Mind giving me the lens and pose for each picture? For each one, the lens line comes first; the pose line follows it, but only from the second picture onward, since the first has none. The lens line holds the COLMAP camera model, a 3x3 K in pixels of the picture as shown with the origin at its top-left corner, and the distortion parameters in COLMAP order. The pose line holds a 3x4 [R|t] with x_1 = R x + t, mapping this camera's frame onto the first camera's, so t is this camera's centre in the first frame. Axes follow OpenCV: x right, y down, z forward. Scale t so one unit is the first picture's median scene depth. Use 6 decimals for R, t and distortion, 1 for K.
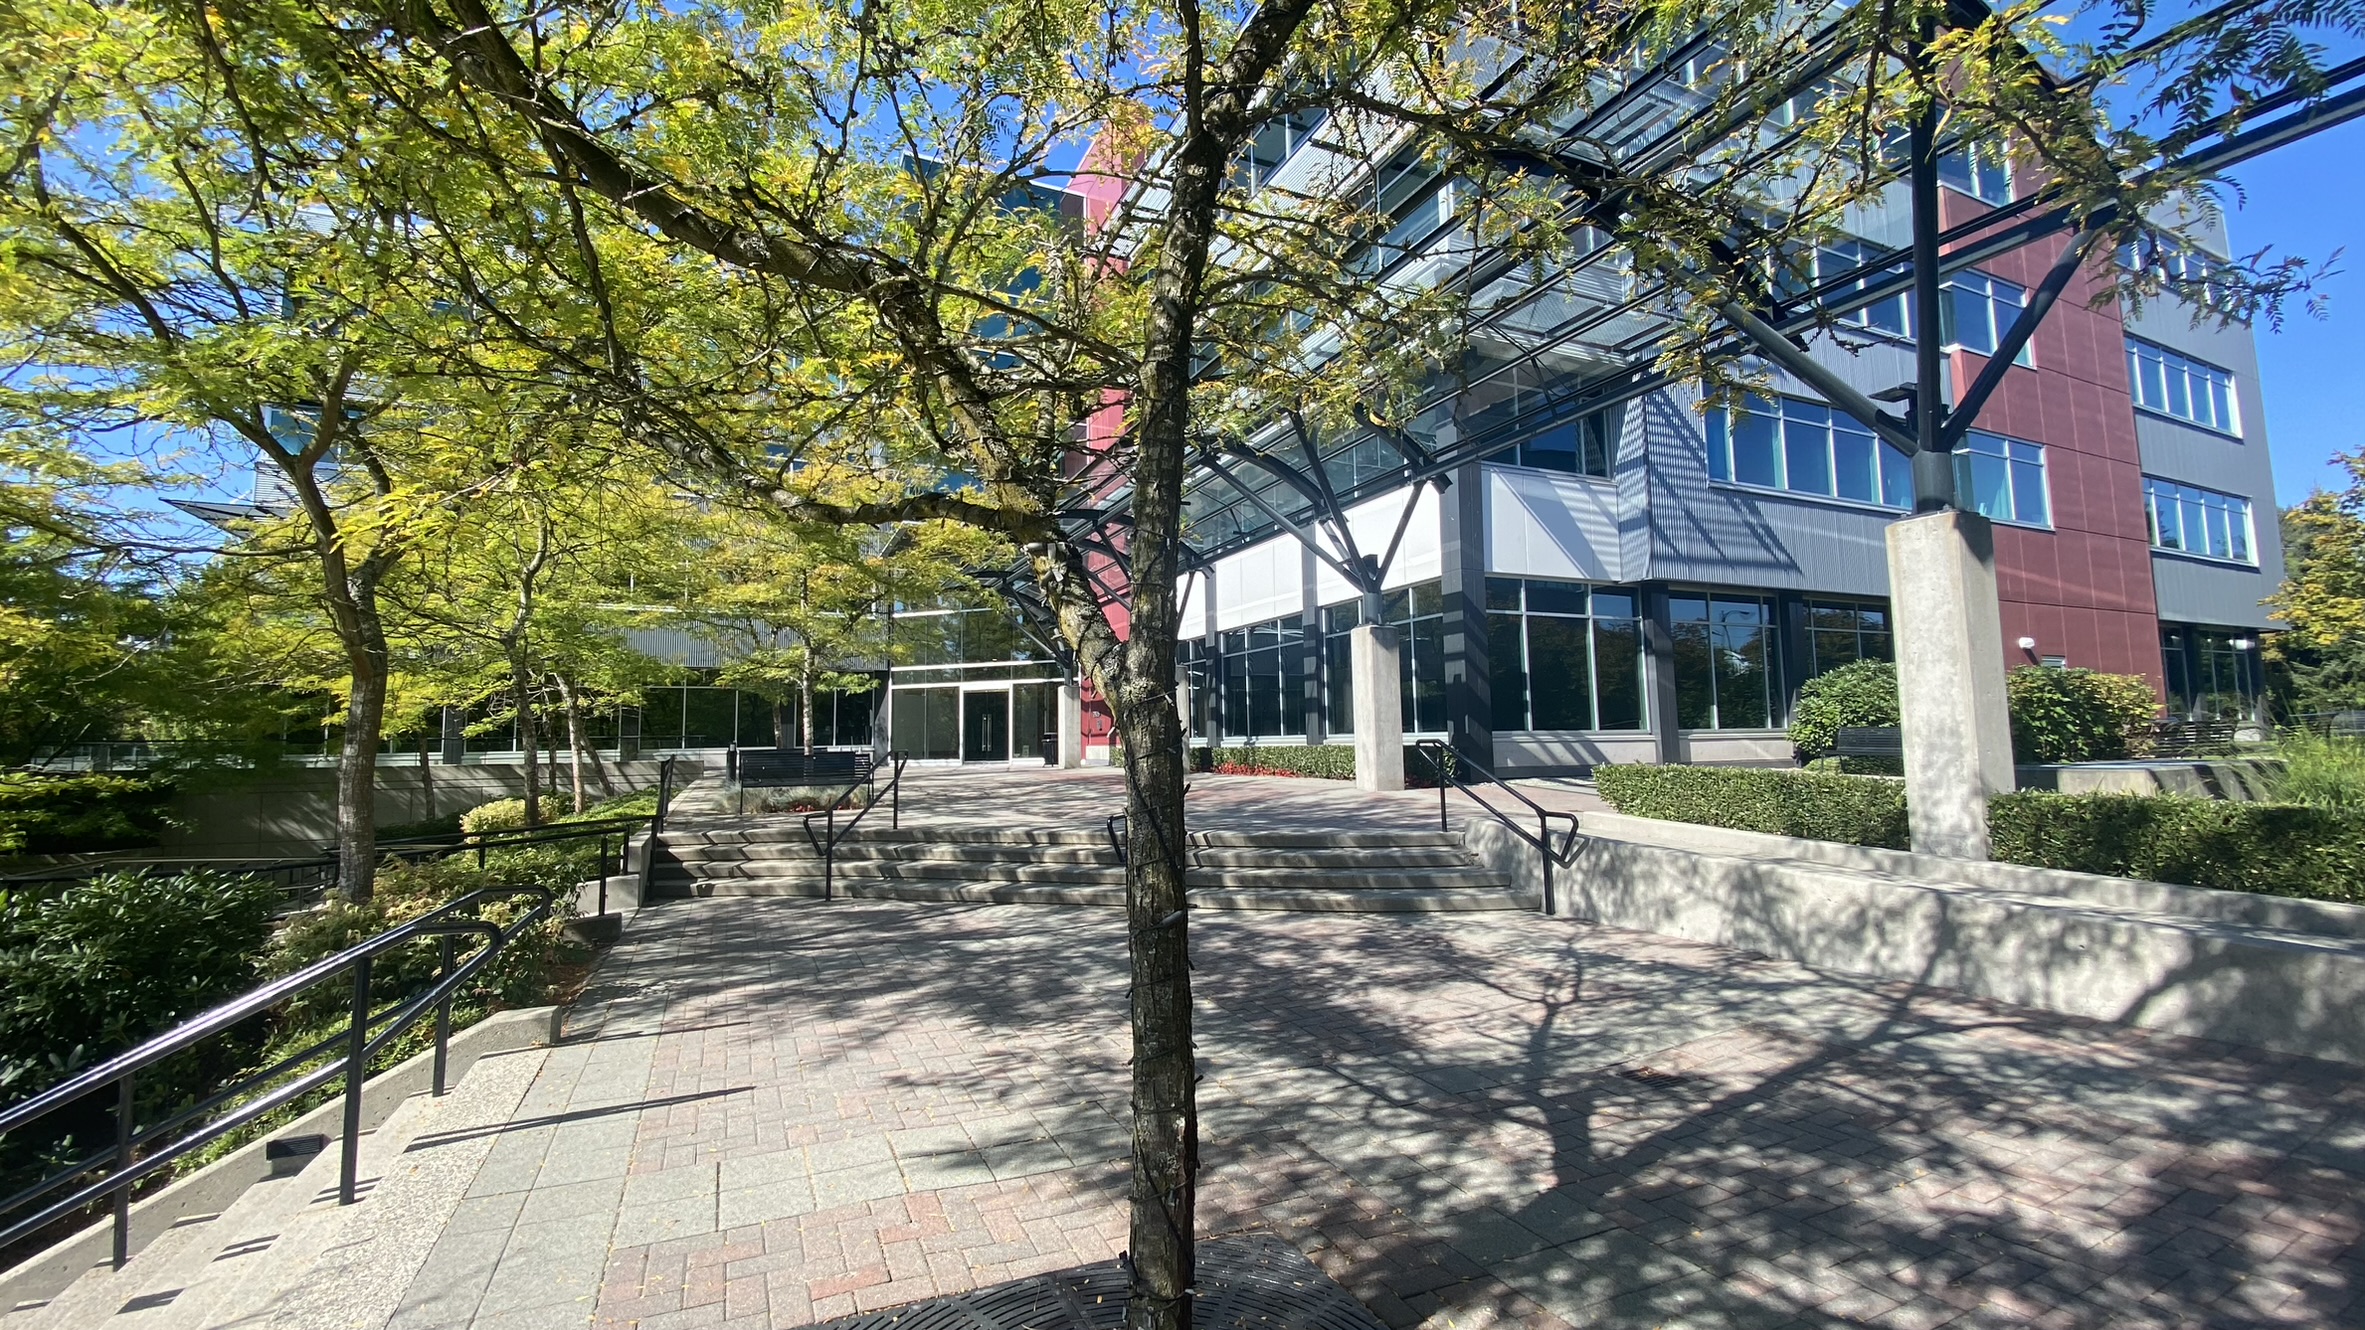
lens RADIAL K [[947.8, 0, 1176.9], [0, 947.8, 659.4], [0, 0, 1]] dist [0.018798, -0.019437]
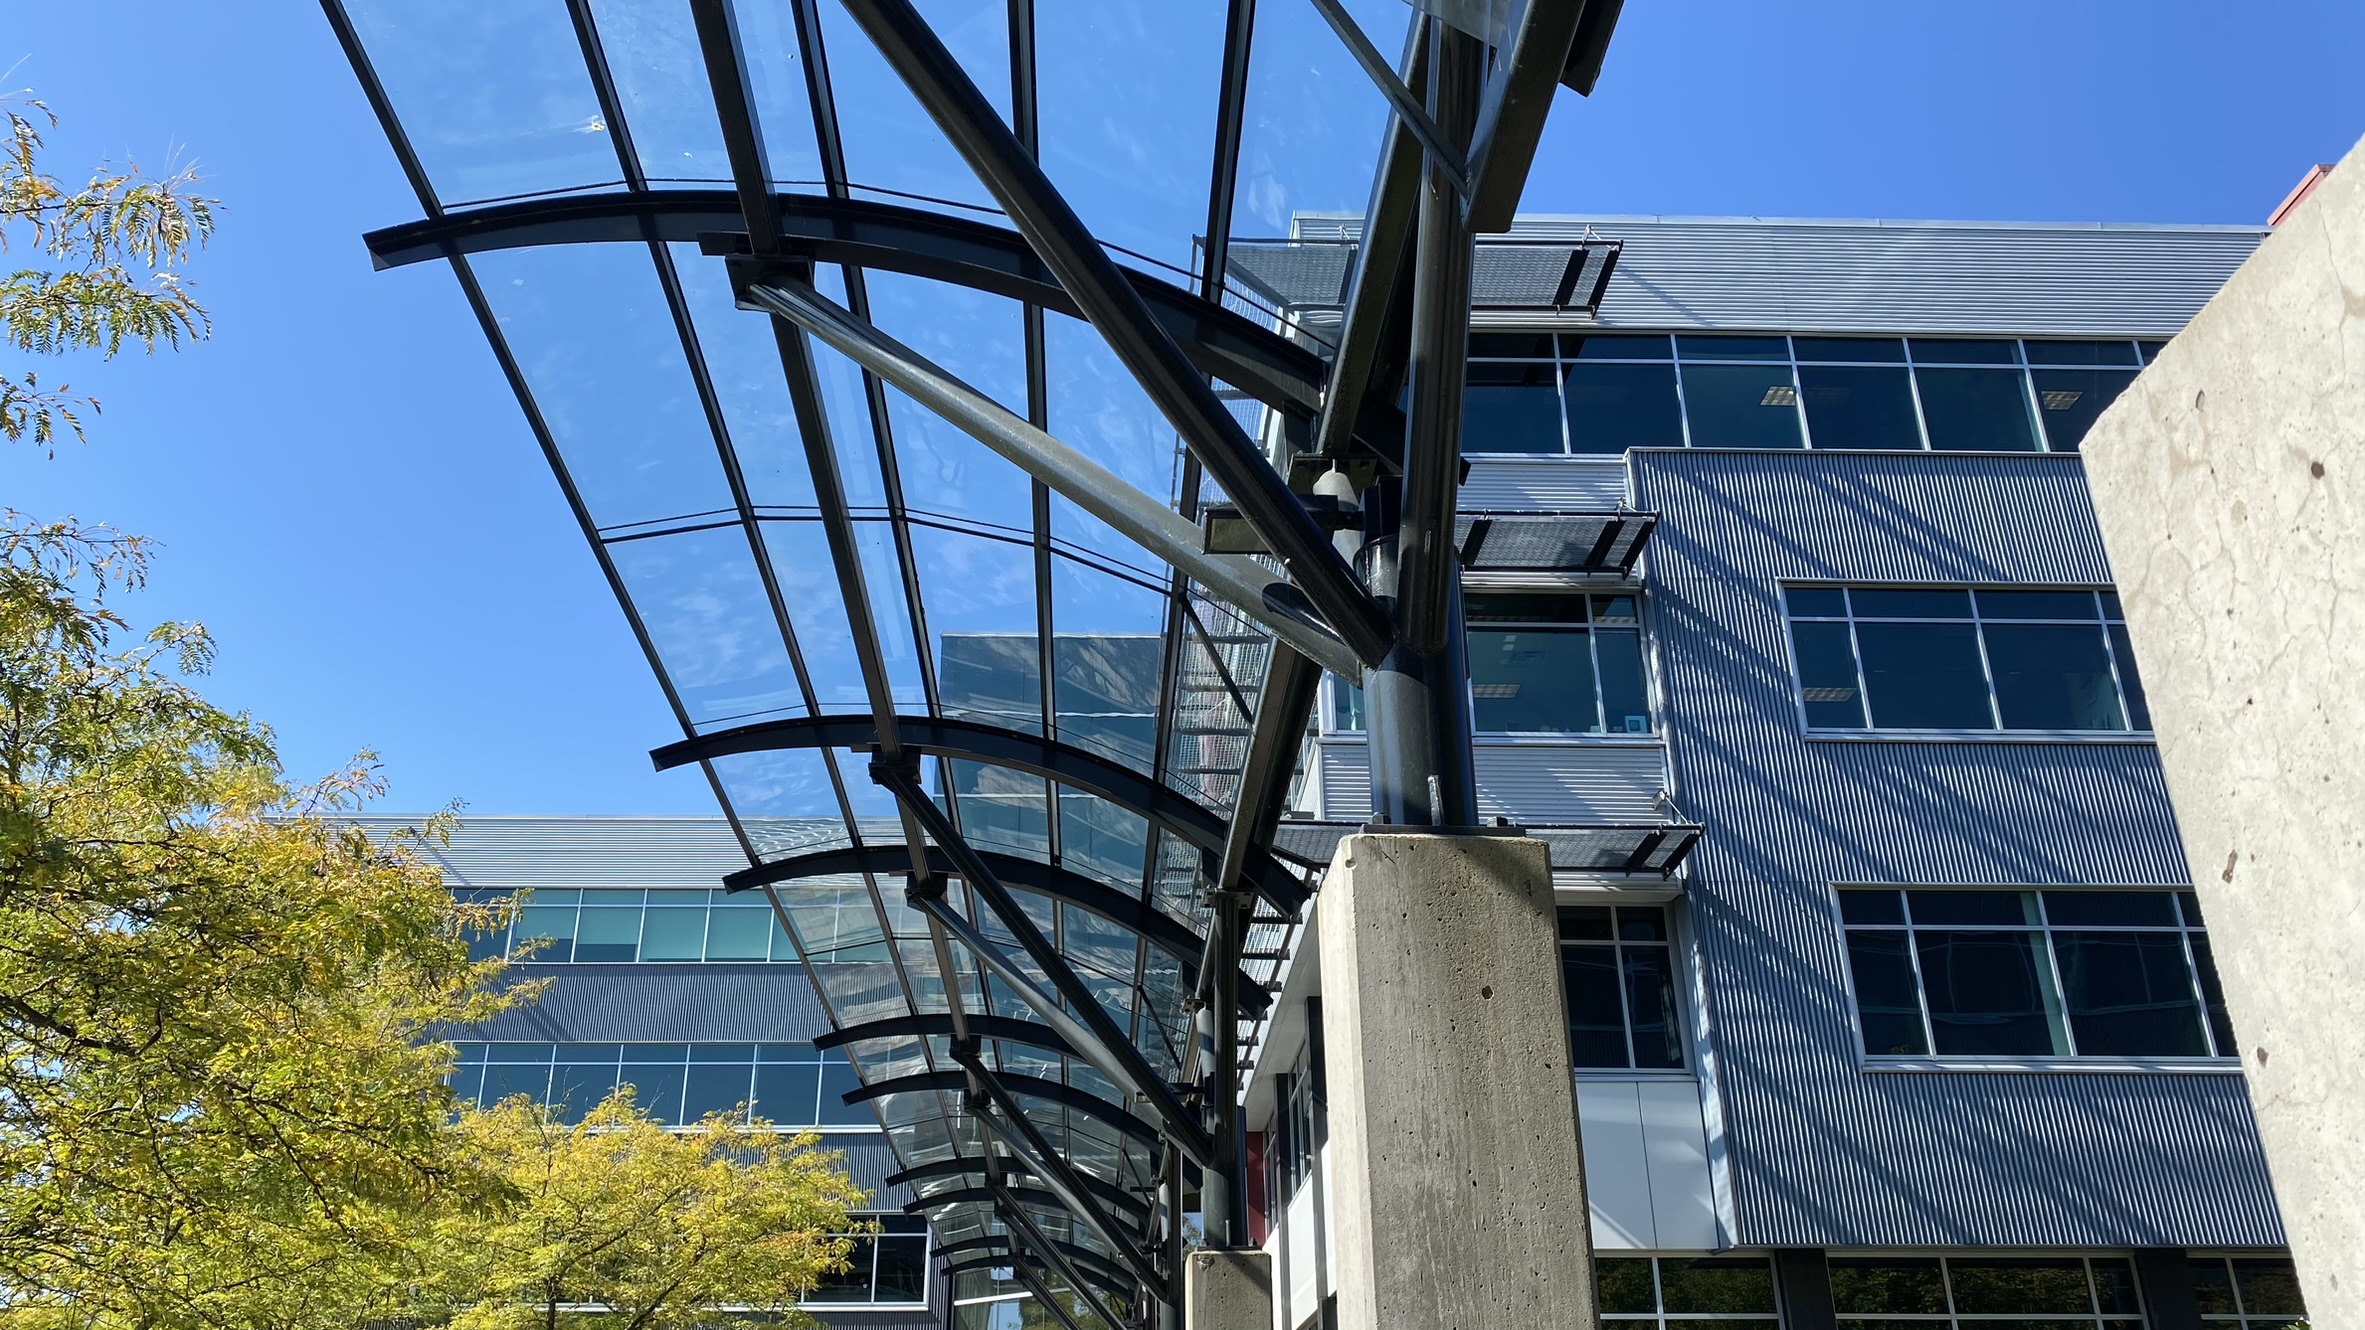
lens RADIAL K [[1792.9, 0, 1162.4], [0, 1792.9, 673.0], [0, 0, 1]] dist [0.049368, -0.068991]
pose [[0.922507, -0.154698, -0.353624, 1.027780], [0.023556, 0.937026, -0.348465, -0.061372], [0.385261, 0.313131, 0.868057, -0.343227]]
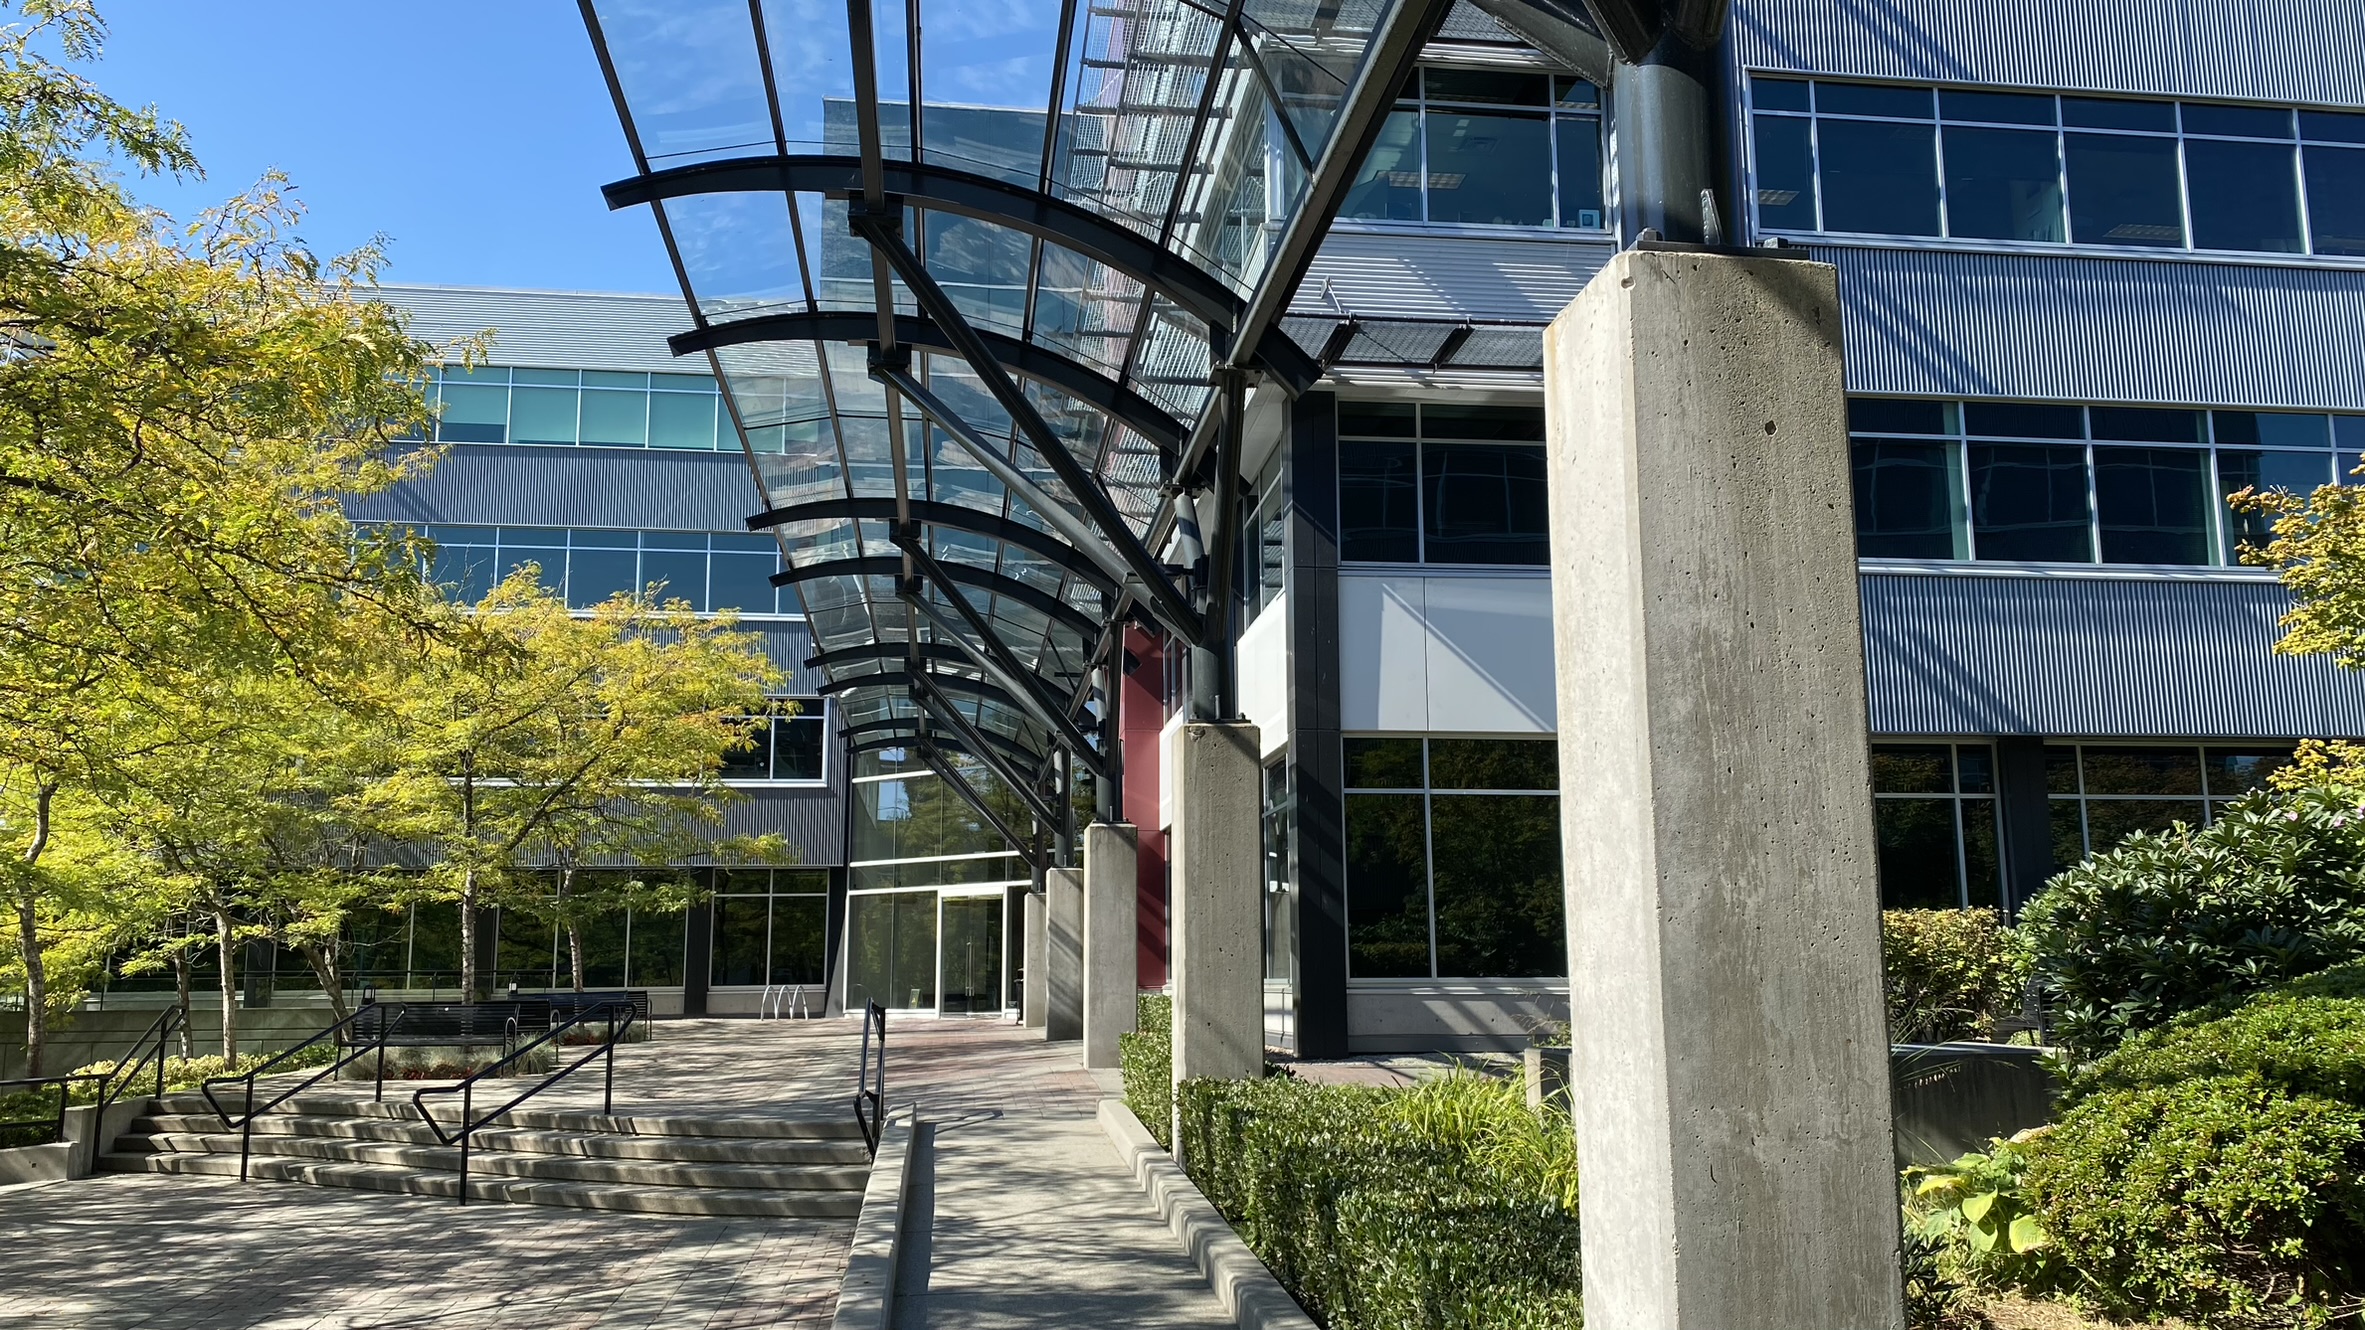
lens RADIAL K [[1792.9, 0, 1200.2], [0, 1792.9, 693.6], [0, 0, 1]] dist [0.049368, -0.068991]
pose [[0.956957, -0.037101, -0.287848, 0.929862], [0.017647, 0.997399, -0.069889, -0.054291], [0.289693, 0.061801, 0.955122, -0.327299]]
